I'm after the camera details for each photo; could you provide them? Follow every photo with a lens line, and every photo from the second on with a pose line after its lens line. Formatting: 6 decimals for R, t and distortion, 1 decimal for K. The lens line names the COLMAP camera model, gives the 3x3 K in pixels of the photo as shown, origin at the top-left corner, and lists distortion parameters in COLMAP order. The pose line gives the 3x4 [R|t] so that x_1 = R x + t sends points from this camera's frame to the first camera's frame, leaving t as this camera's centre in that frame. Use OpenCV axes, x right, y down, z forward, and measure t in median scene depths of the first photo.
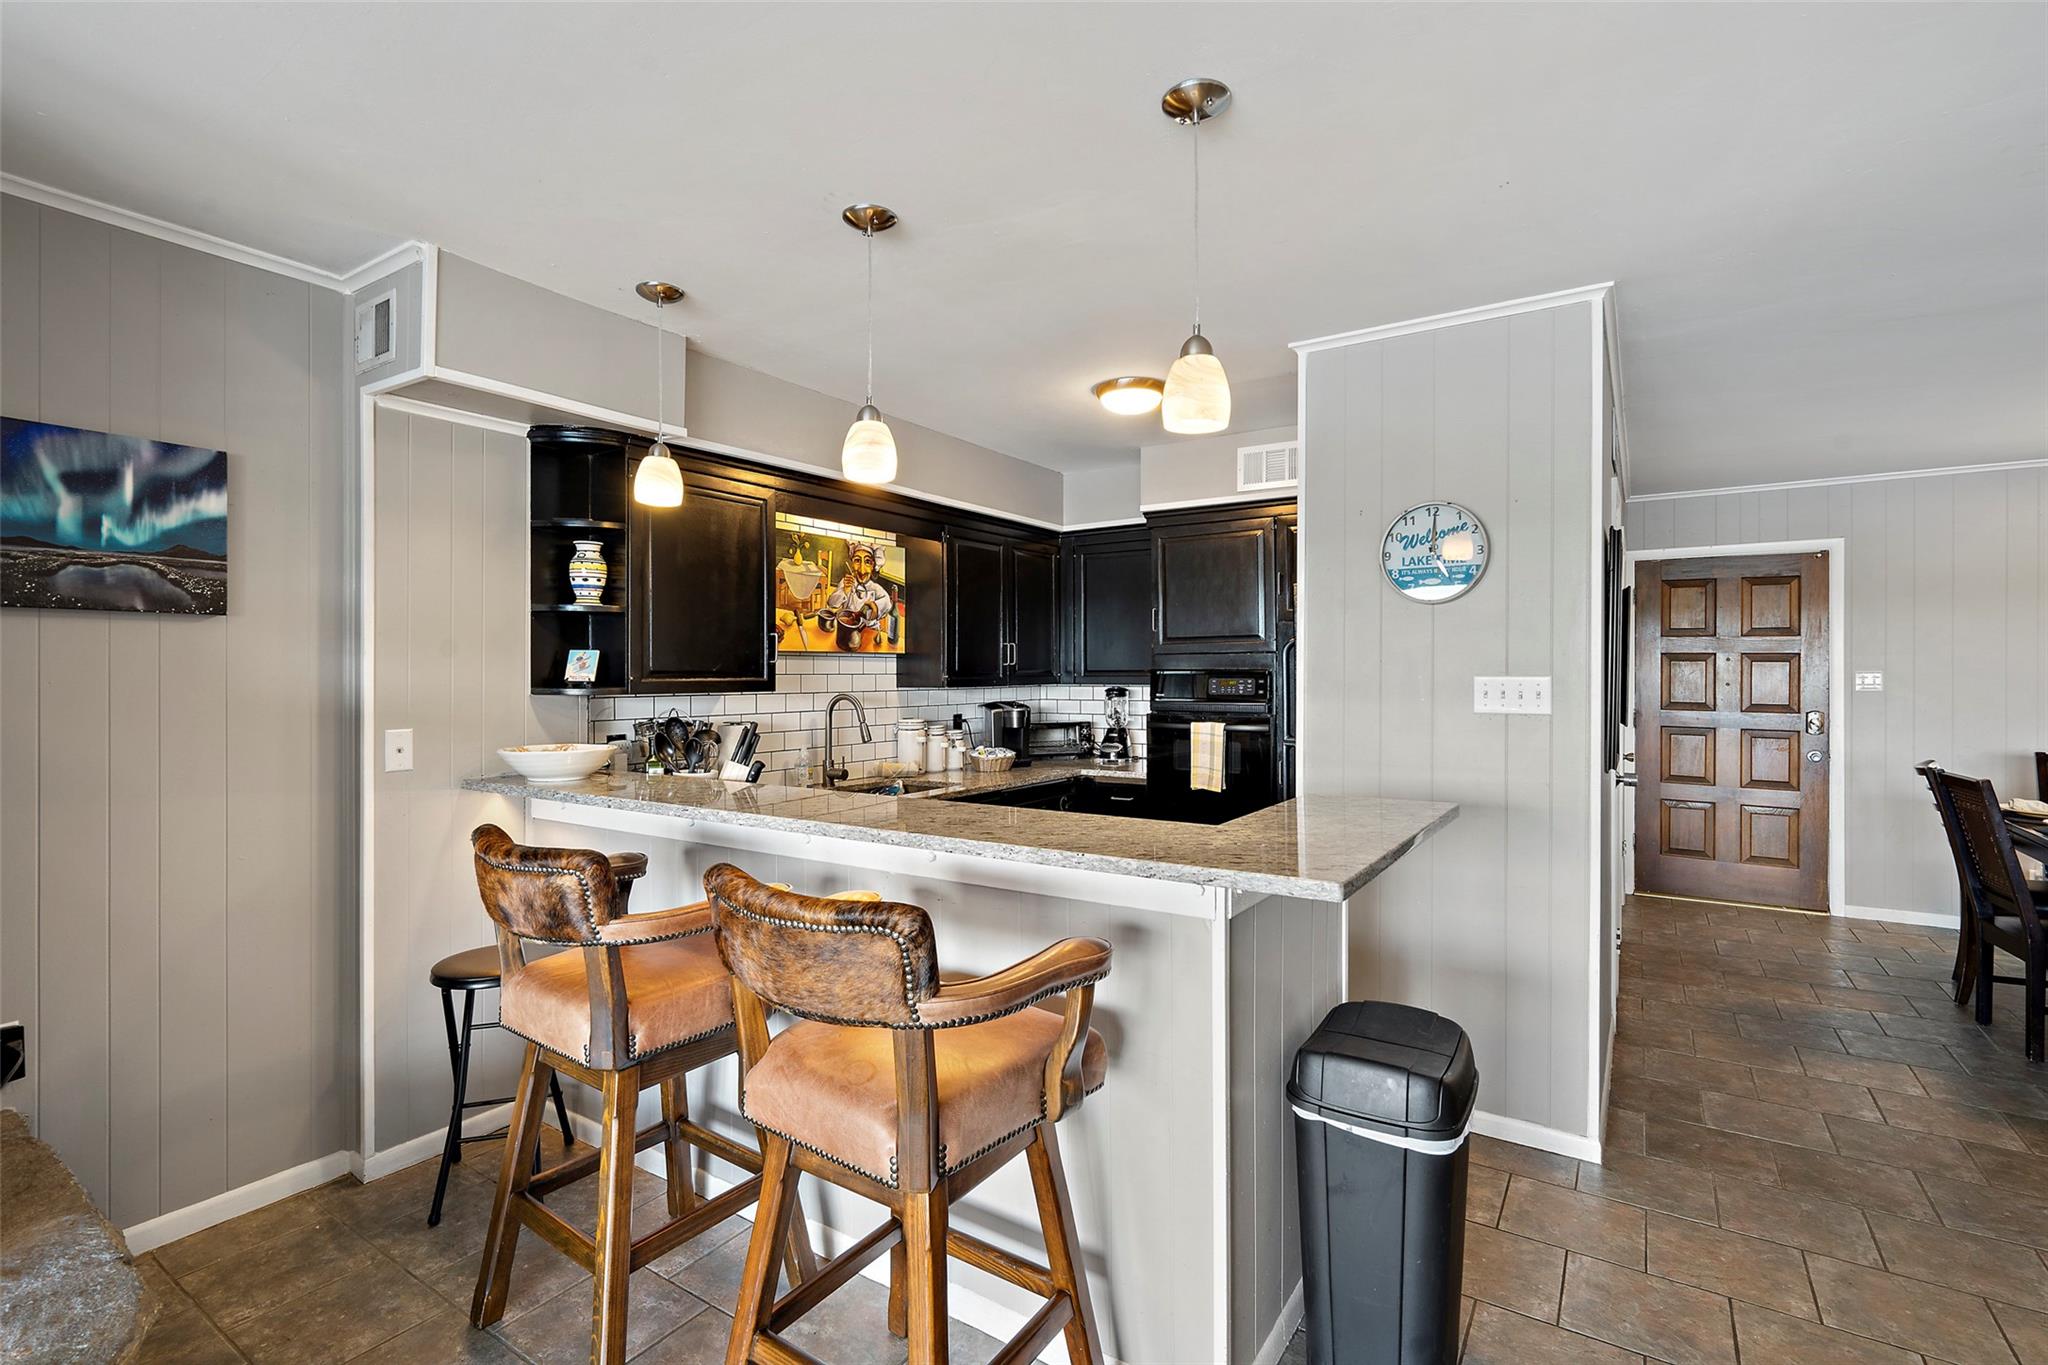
lens RADIAL K [[939.8, 0, 1022.9], [0, 939.8, 675.9], [0, 0, 1]] dist [-0.002434, 0.001763]
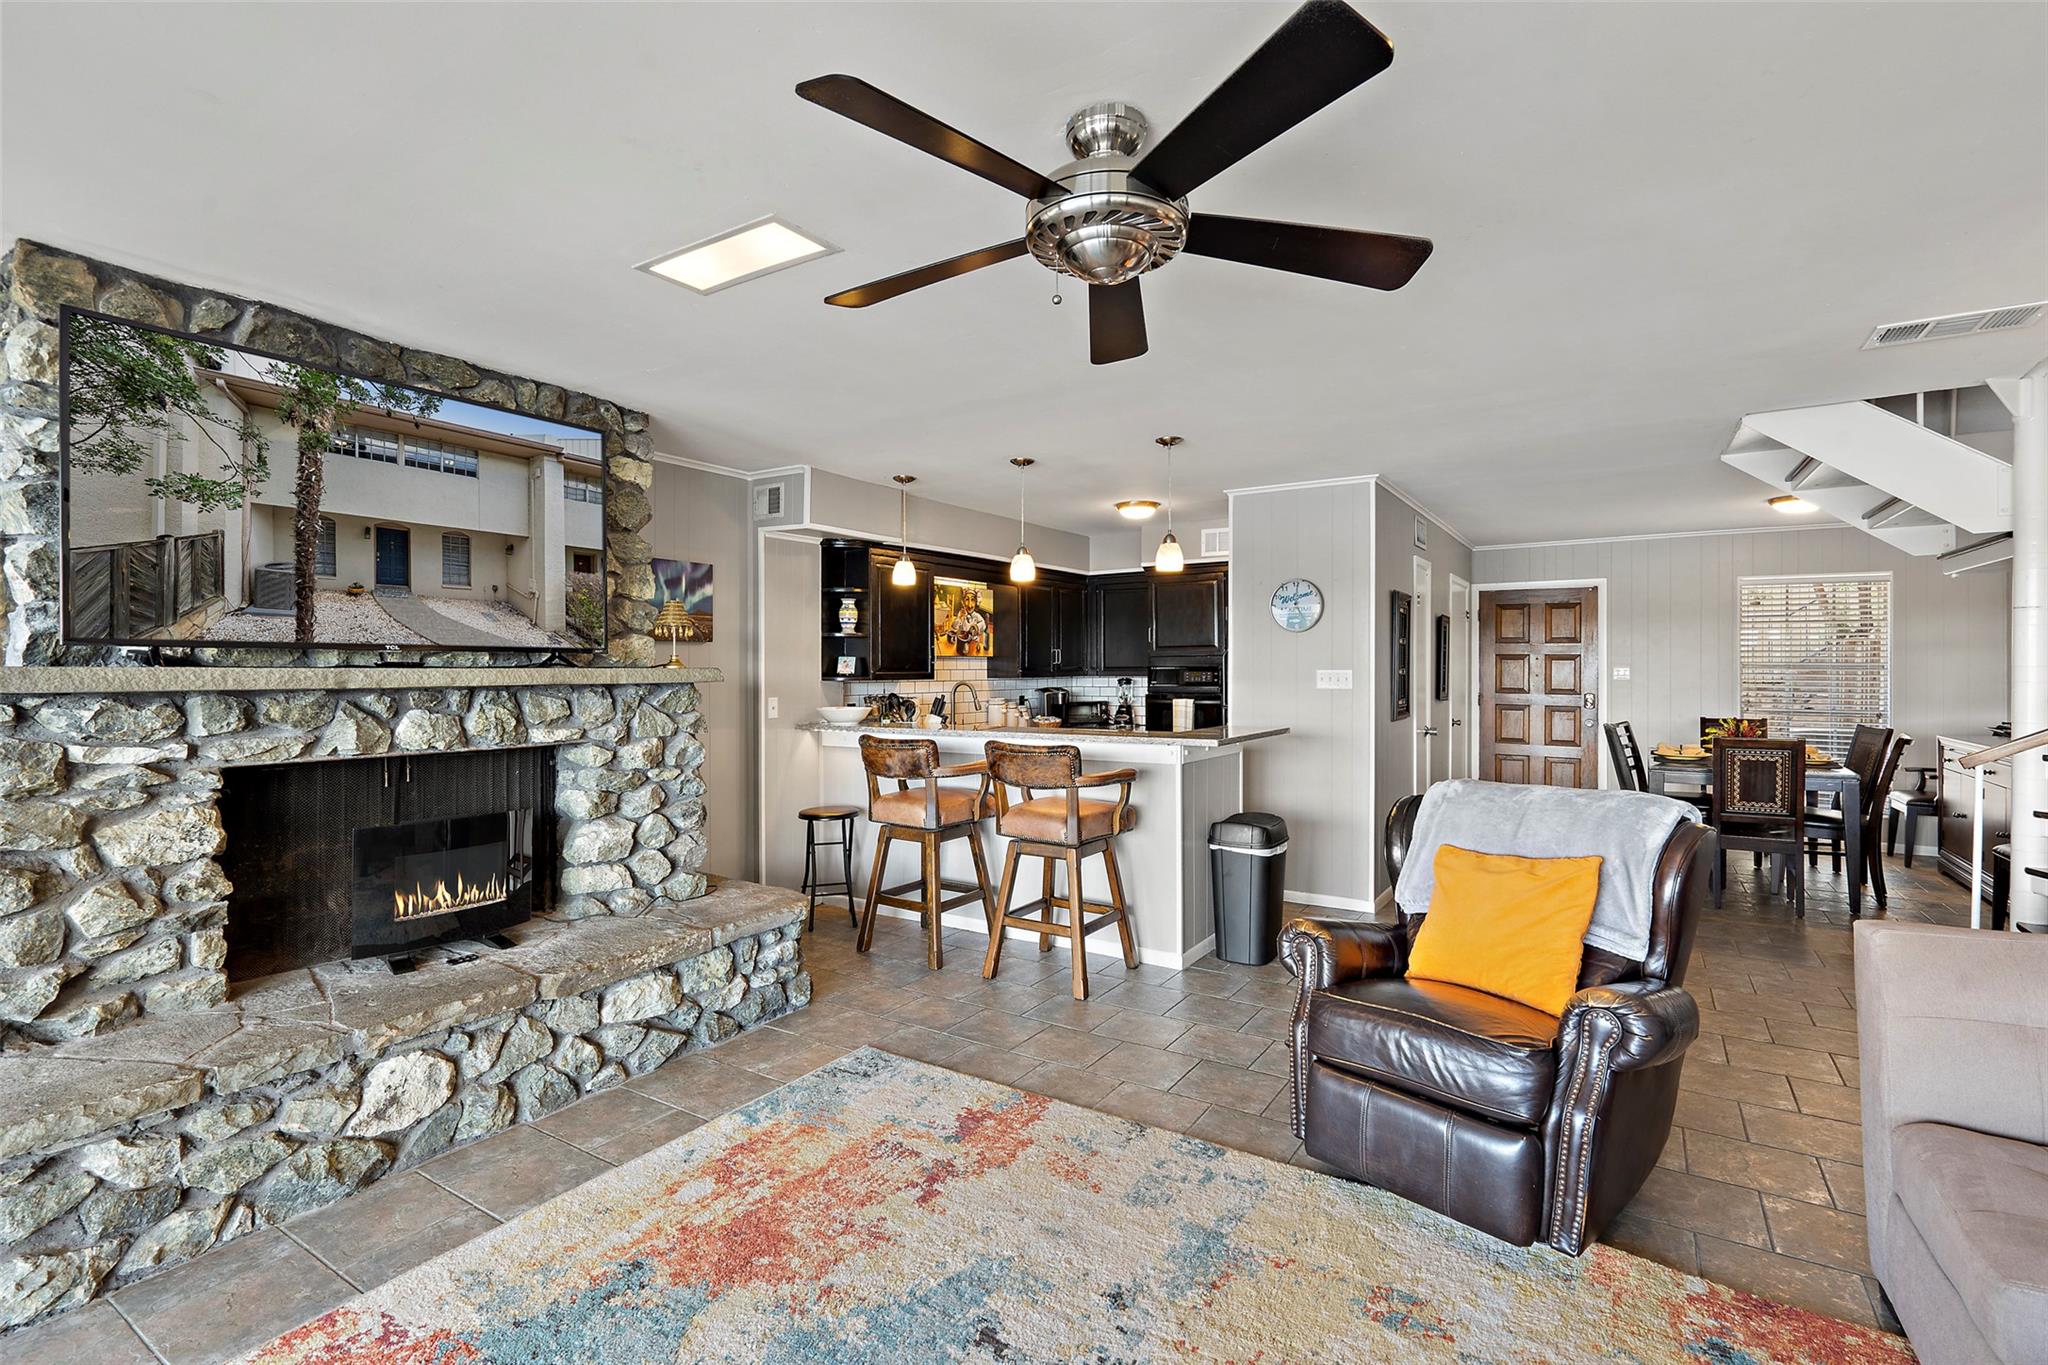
lens RADIAL K [[939.8, 0, 1016.4], [0, 939.8, 663.1], [0, 0, 1]] dist [0.001302, 0.000922]
pose [[0.999998, -0.001670, 0.001415, -0.114042], [0.001682, 0.999957, -0.009123, 0.002290], [-0.001400, 0.009126, 0.999957, -0.756608]]
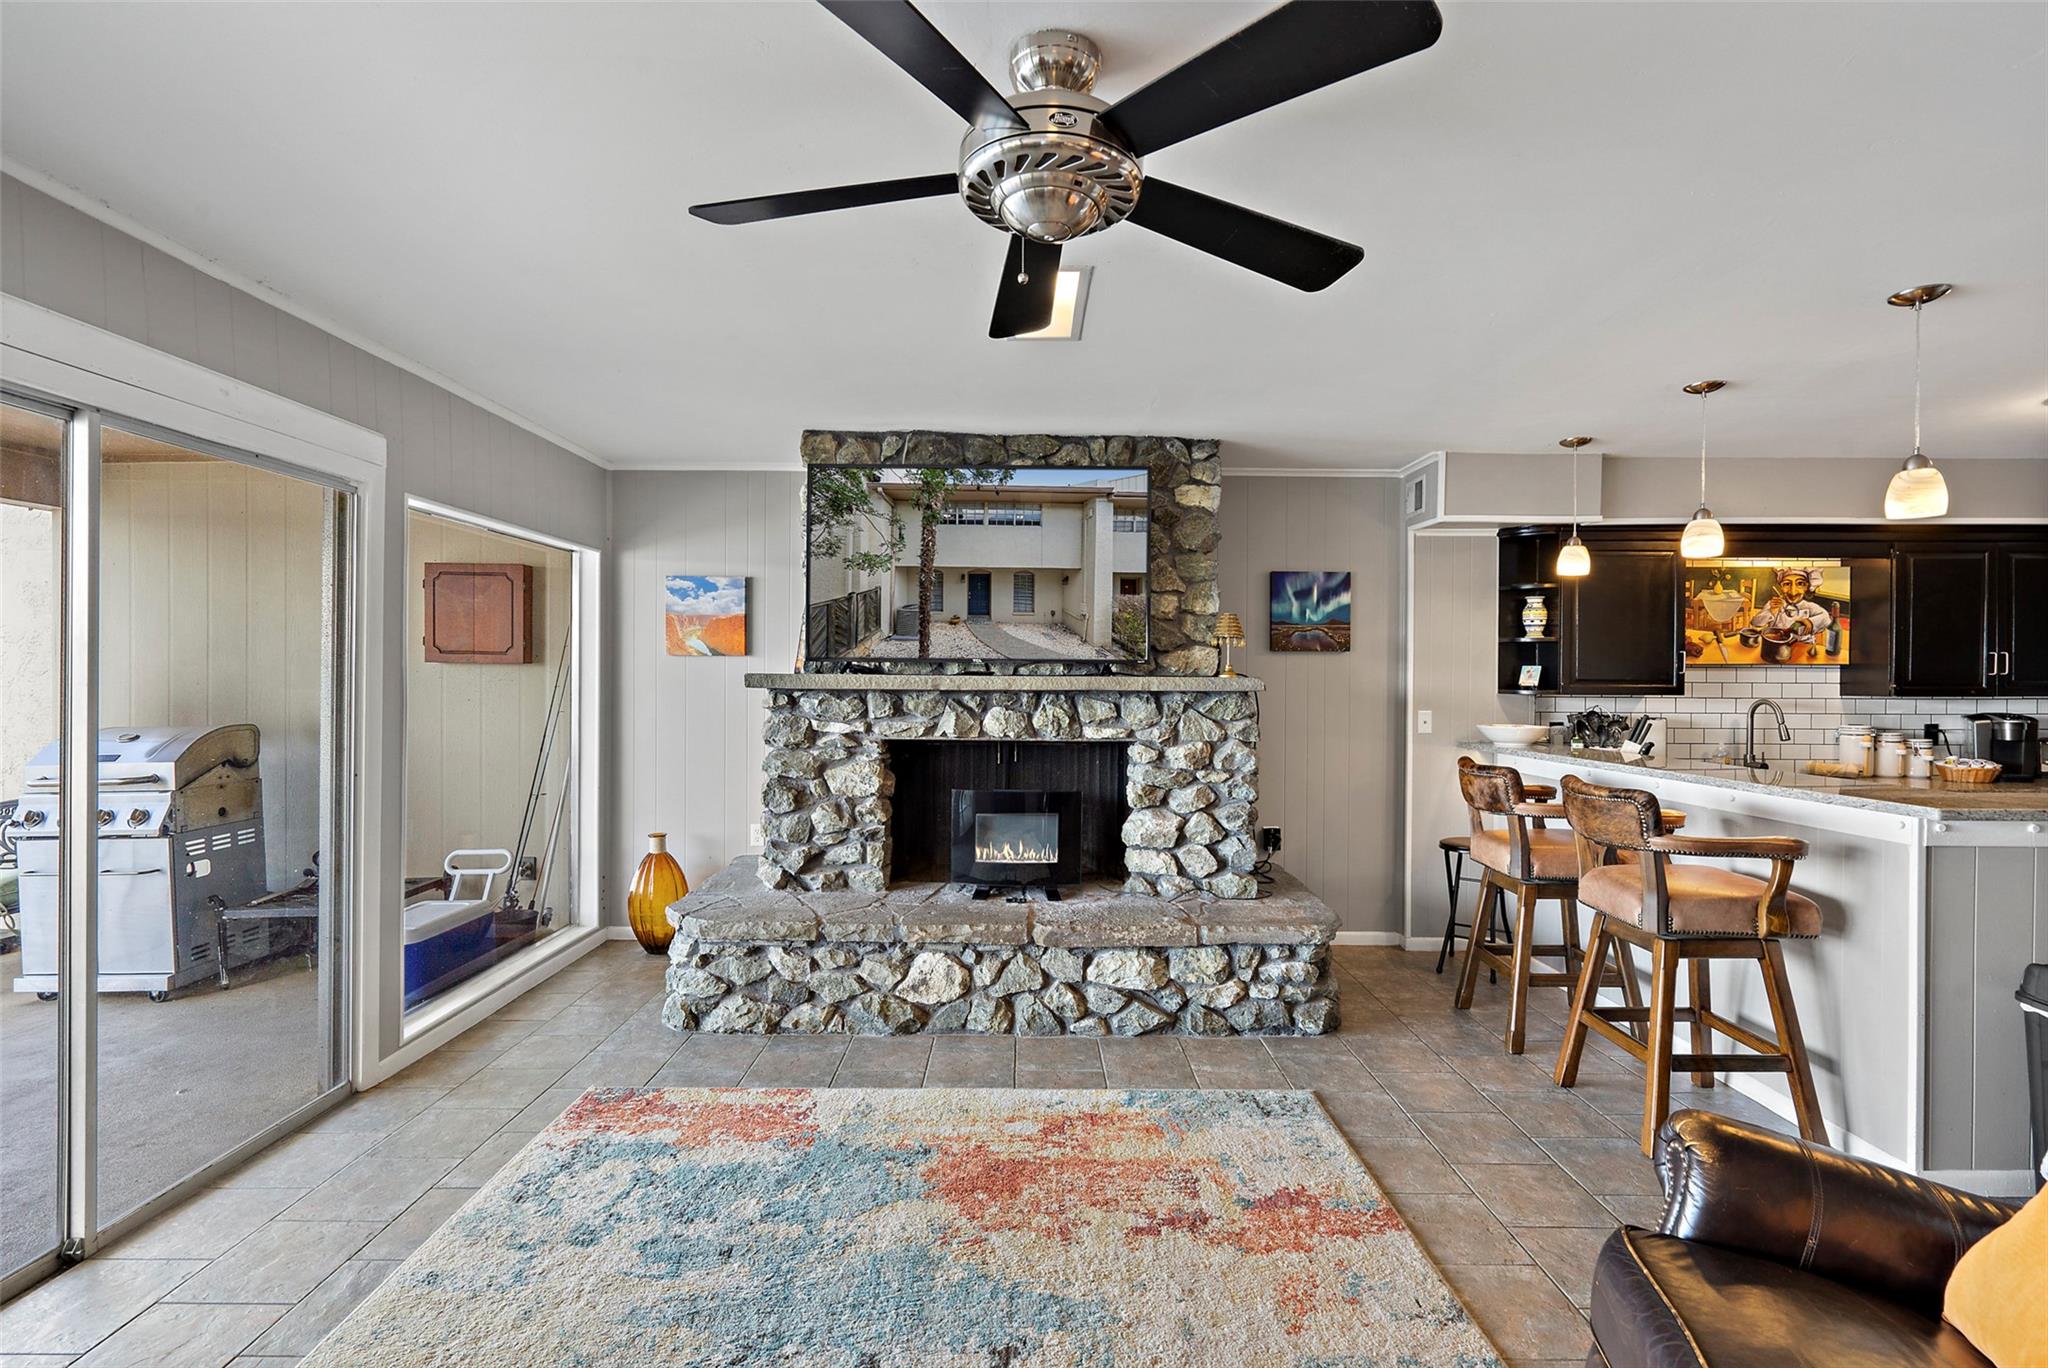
lens RADIAL K [[935.7, 0, 1028.3], [0, 935.7, 684.2], [0, 0, 1]] dist [-0.001834, 0.000819]
pose [[0.552503, 0.008632, -0.833466, 0.322308], [-0.008436, 0.999953, 0.004763, 0.002496], [0.833468, 0.004400, 0.552550, -0.491304]]
